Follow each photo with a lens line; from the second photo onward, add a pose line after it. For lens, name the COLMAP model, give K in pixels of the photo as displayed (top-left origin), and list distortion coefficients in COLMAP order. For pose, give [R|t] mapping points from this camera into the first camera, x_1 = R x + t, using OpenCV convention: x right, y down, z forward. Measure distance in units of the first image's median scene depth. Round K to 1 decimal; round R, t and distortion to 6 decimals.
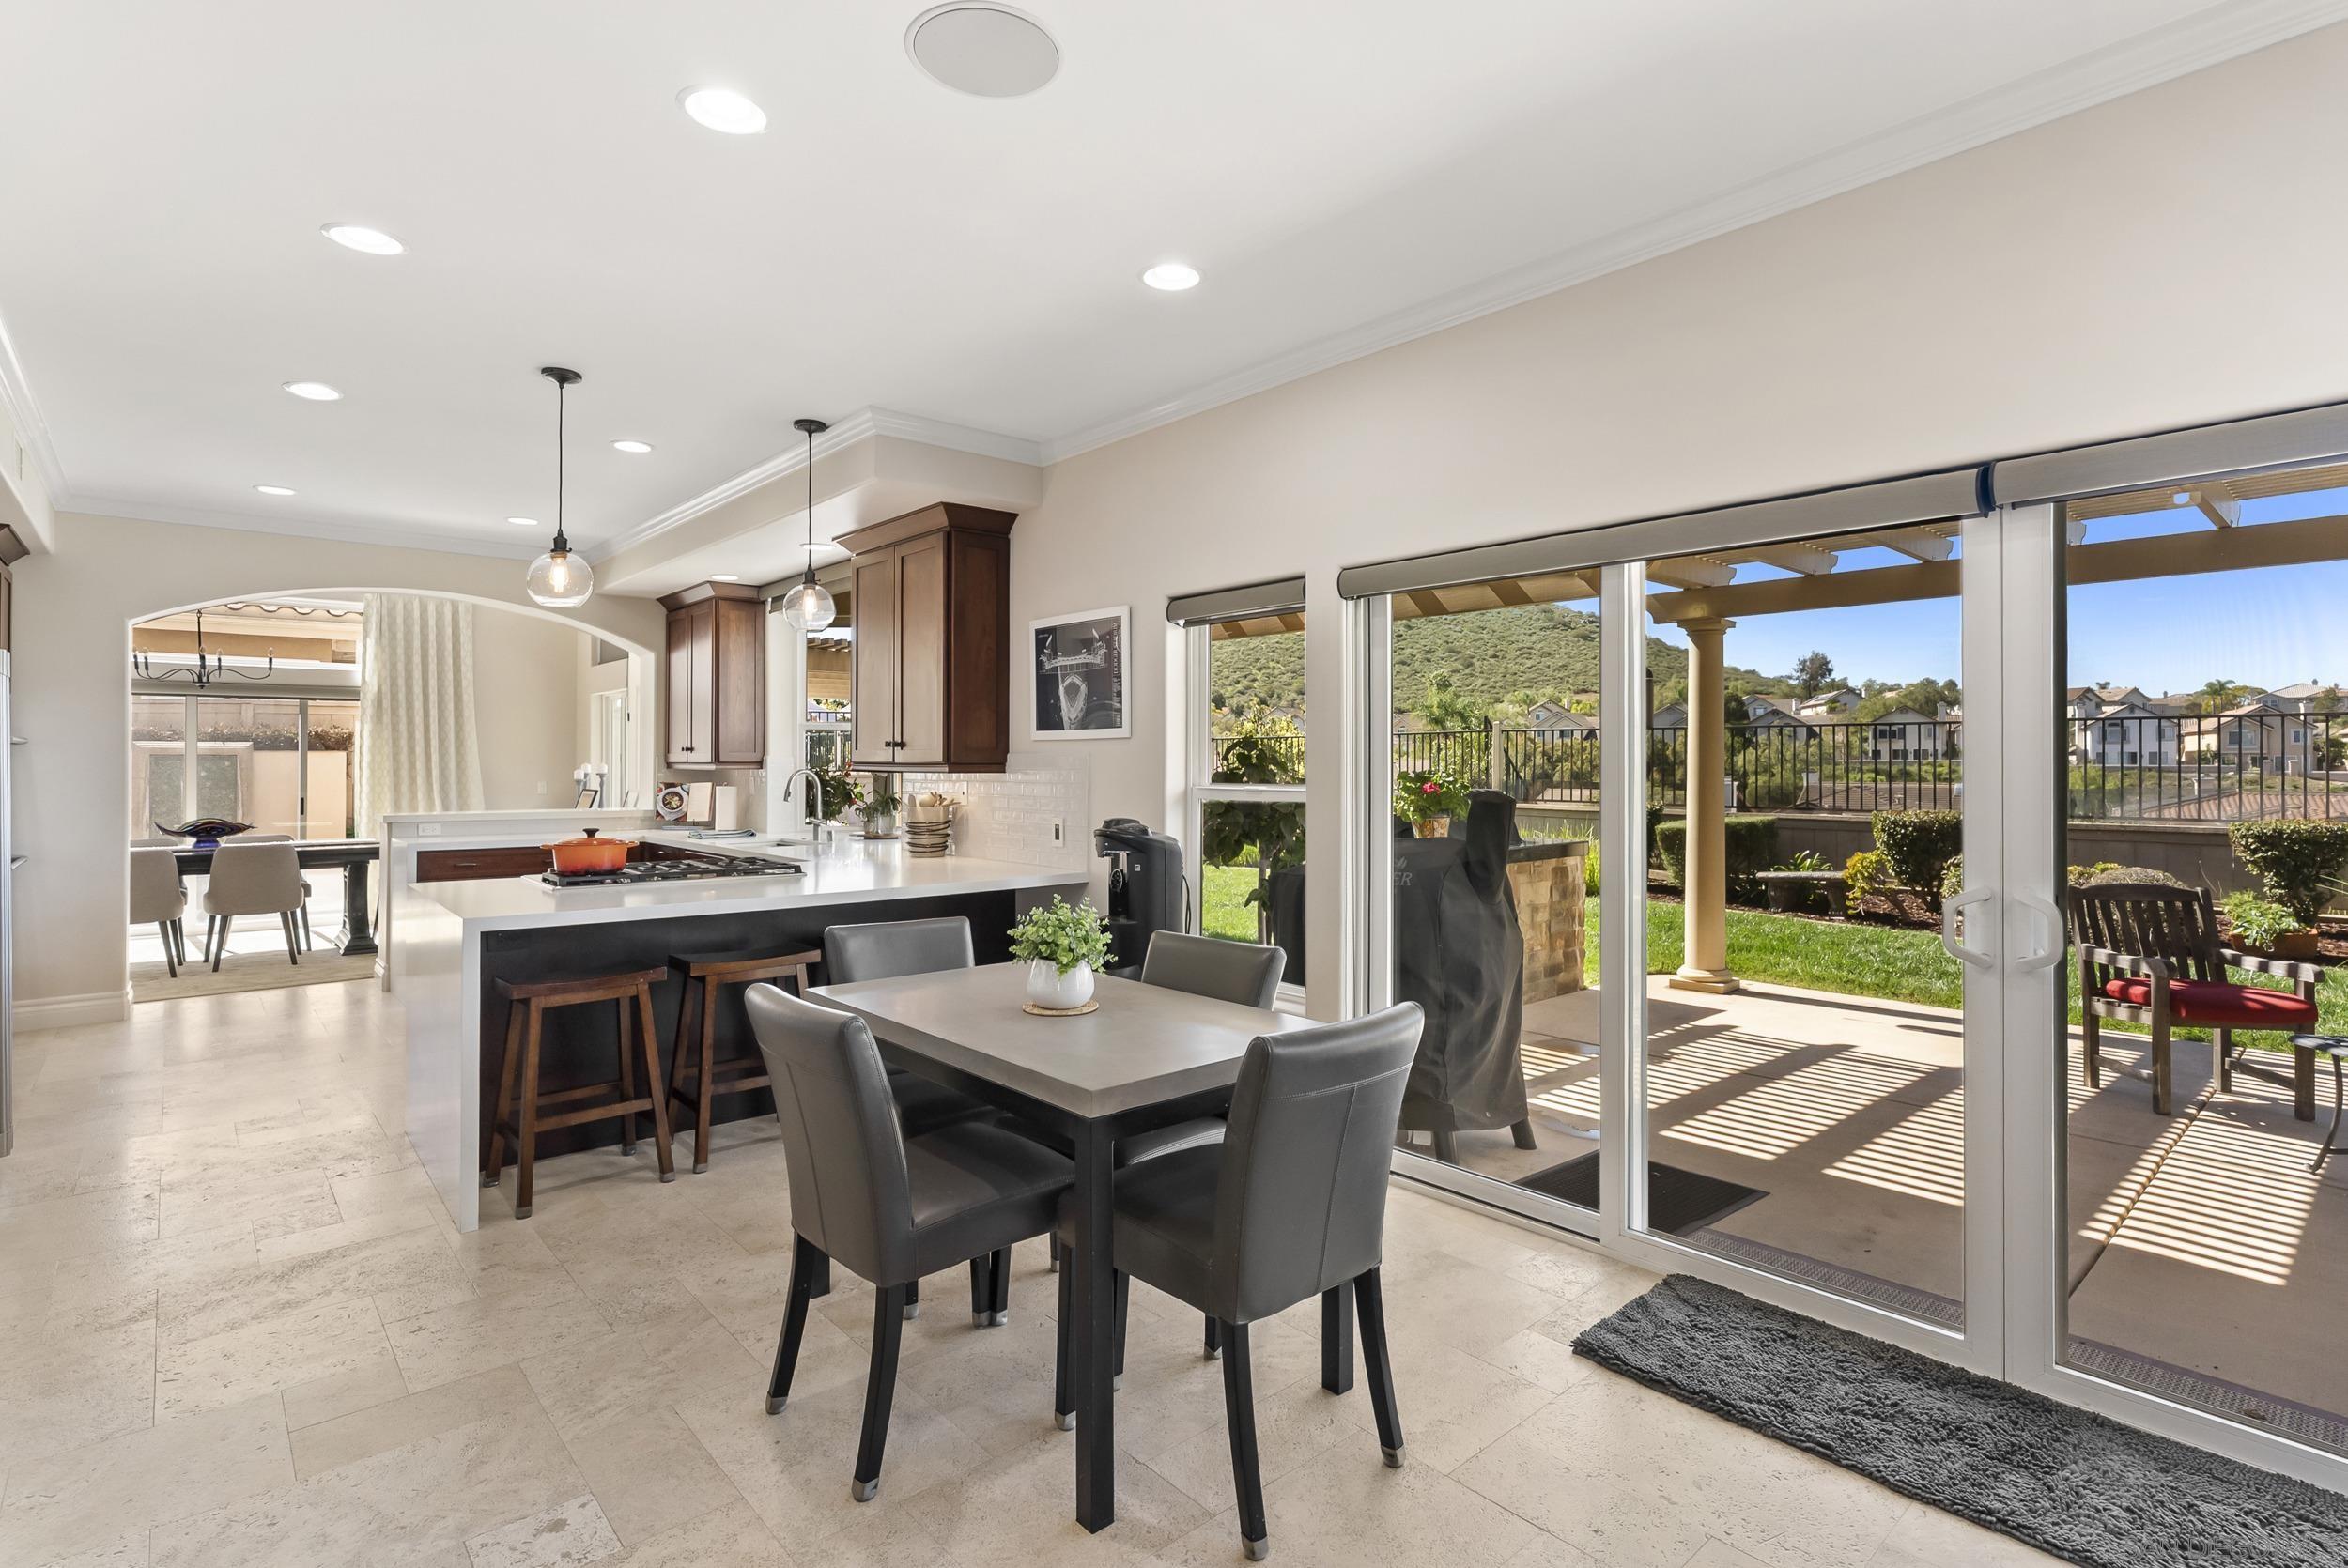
lens RADIAL K [[1136.5, 0, 1177.2], [0, 1136.5, 760.1], [0, 0, 1]] dist [-0.000111, 0.000443]
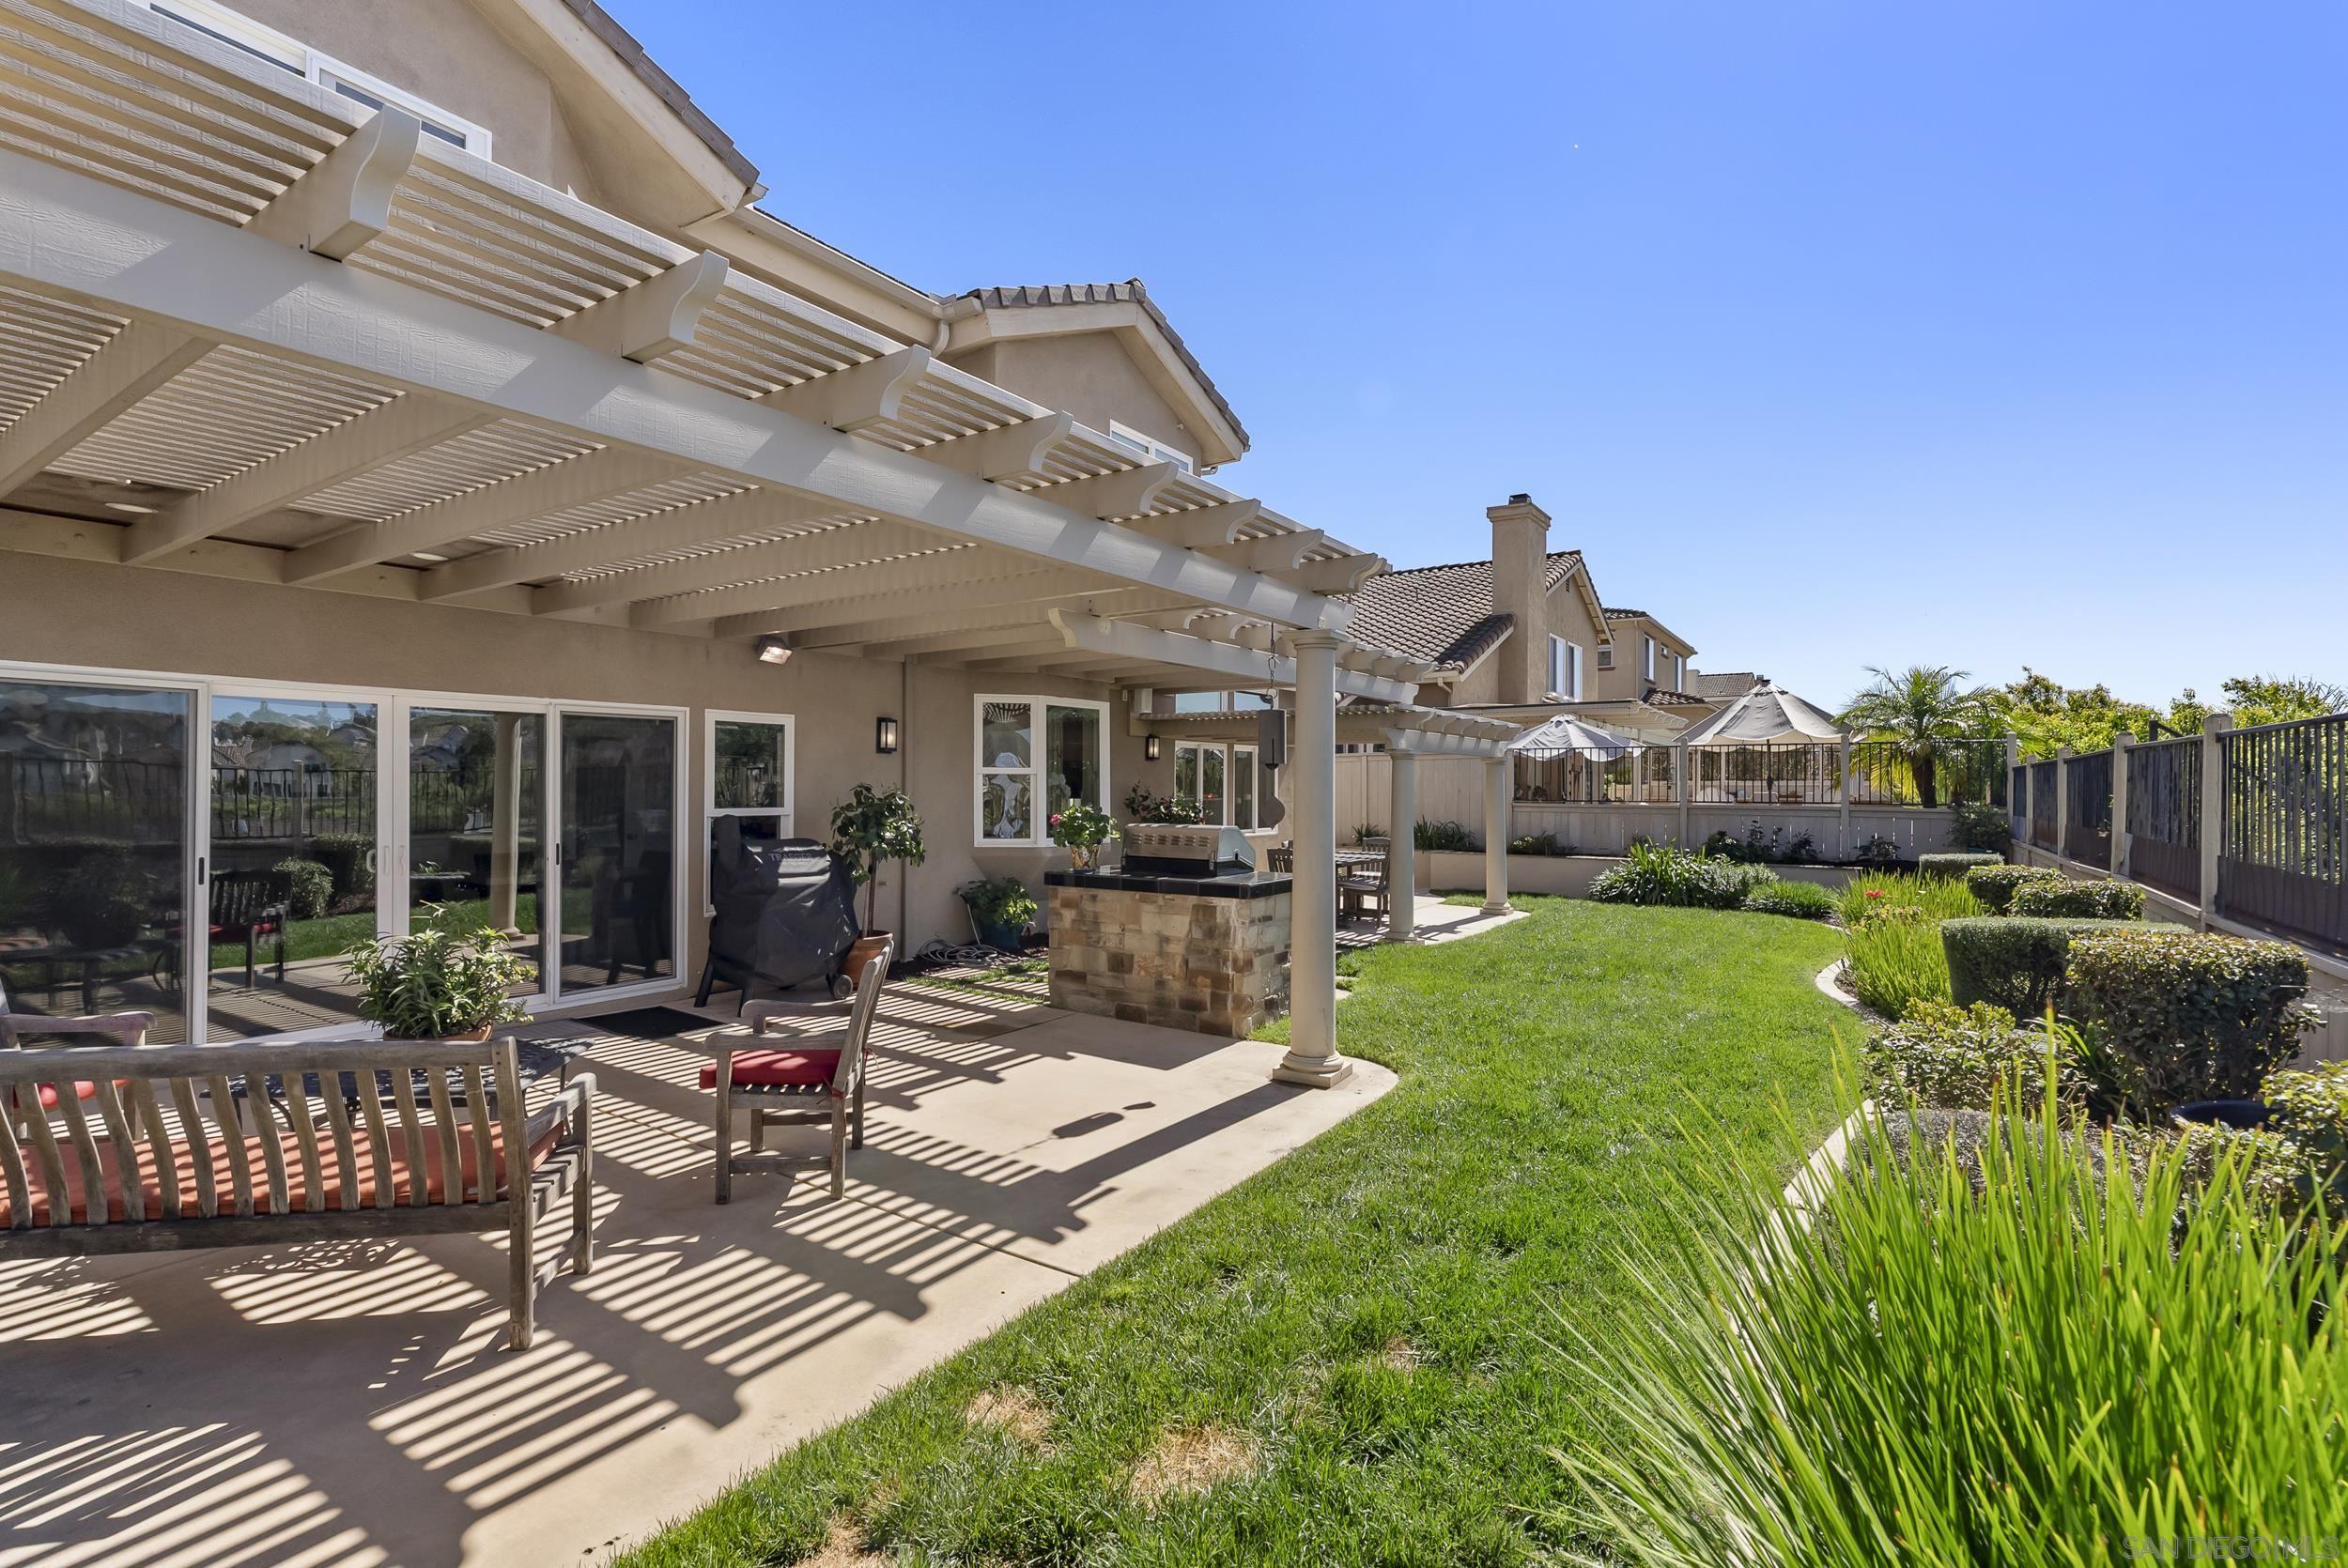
lens RADIAL K [[1059.4, 0, 1179.5], [0, 1059.4, 780.1], [0, 0, 1]] dist [-0.003744, -0.000027]
pose [[0.252835, -0.005467, -0.967494, 0.939081], [-0.001177, 0.999982, -0.005958, -0.008472], [0.967509, 0.002645, 0.252824, 0.562723]]
